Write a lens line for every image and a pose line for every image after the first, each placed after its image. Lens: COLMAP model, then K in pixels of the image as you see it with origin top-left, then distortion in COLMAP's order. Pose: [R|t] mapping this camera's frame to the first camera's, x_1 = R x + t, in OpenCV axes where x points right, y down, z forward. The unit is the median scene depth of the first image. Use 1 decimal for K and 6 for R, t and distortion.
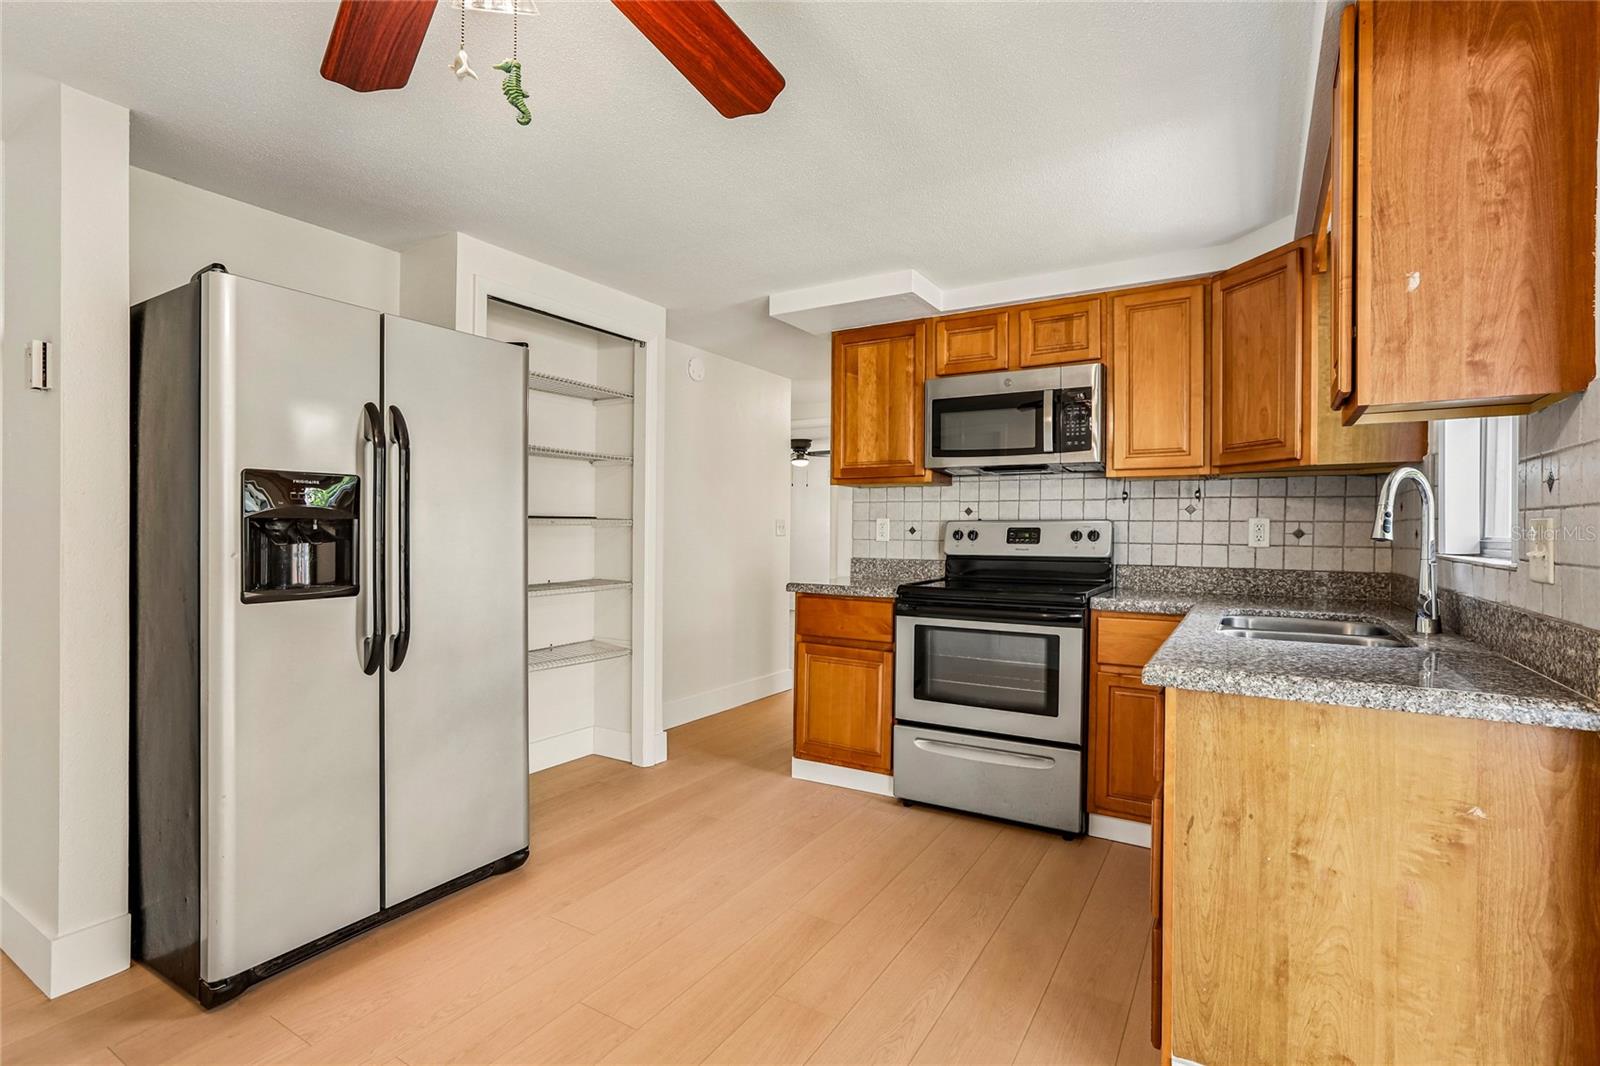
lens RADIAL K [[761.3, 0, 756.2], [0, 761.3, 529.0], [0, 0, 1]] dist [-0.028694, 0.016234]
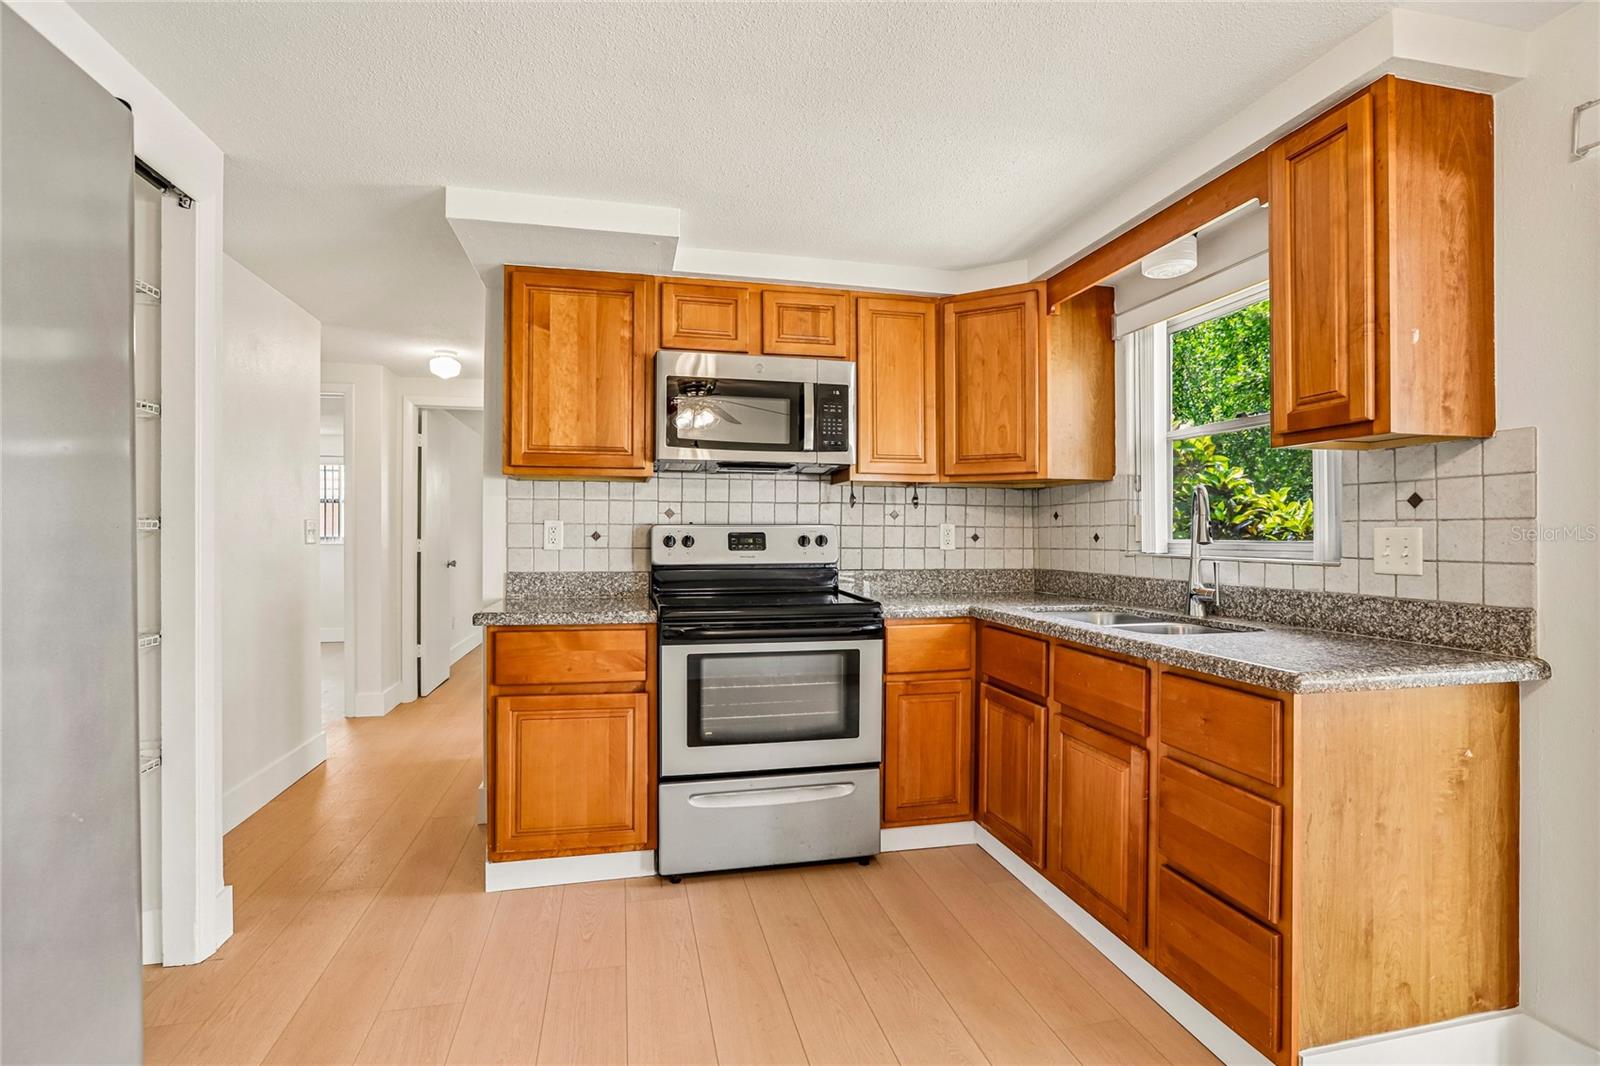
lens RADIAL K [[770.6, 0, 809.6], [0, 770.6, 534.7], [0, 0, 1]] dist [-0.055168, 0.027094]
pose [[0.687640, -0.004176, 0.726040, -0.298960], [0.001190, 0.999989, 0.004624, -0.003748], [-0.726051, -0.002316, 0.687637, 0.366496]]
